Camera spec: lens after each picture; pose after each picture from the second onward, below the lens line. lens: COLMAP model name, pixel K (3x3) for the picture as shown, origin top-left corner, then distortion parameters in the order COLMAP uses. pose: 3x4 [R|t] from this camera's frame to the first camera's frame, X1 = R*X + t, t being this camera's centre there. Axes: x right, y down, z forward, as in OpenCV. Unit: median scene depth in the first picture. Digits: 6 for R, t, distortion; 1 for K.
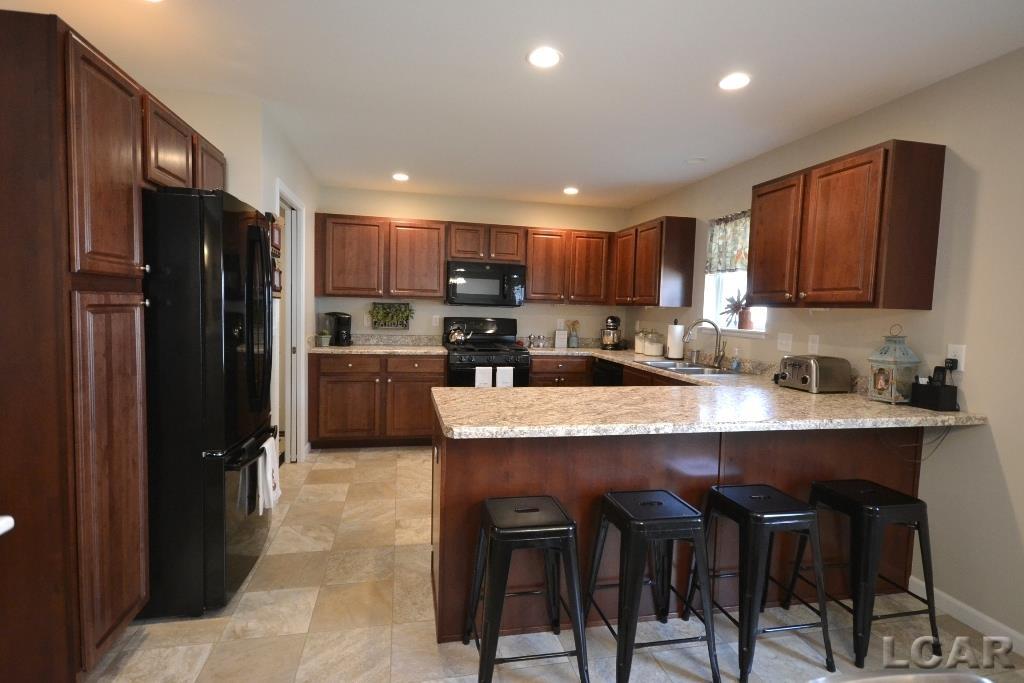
lens RADIAL K [[497.5, 0, 508.9], [0, 497.5, 336.5], [0, 0, 1]] dist [0.001745, 0.000395]
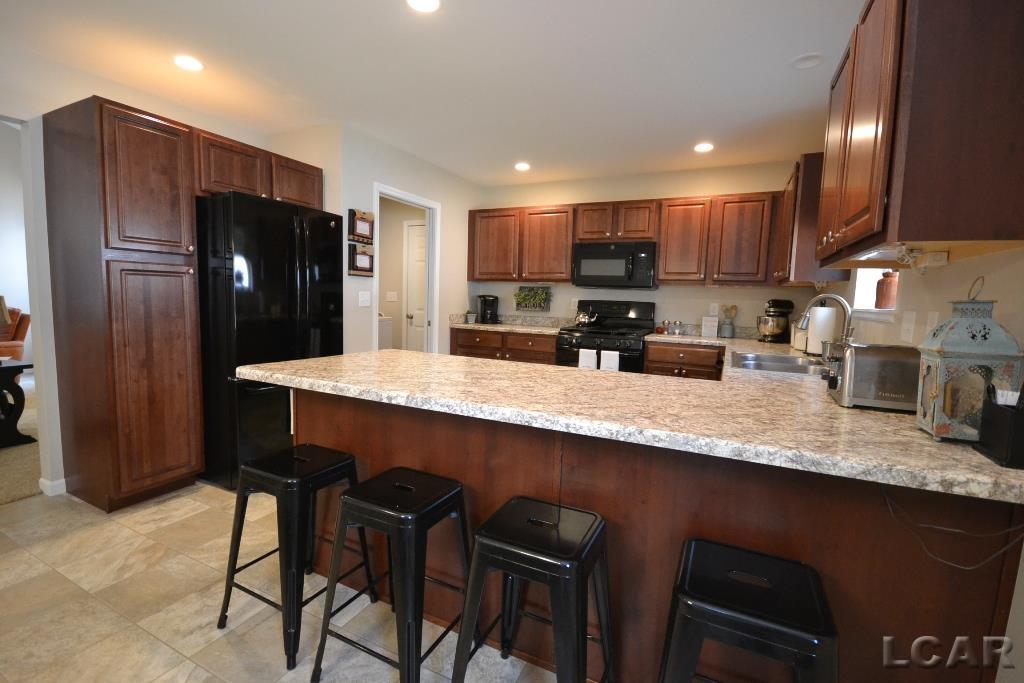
lens RADIAL K [[454.6, 0, 512.0], [0, 454.6, 341.5], [0, 0, 1]] dist [-0.000916, 0.000081]
pose [[0.792331, 0.055946, -0.607521, 0.344905], [-0.044455, 0.998434, 0.033967, 0.021050], [0.608470, 0.000095, 0.793577, 0.192591]]
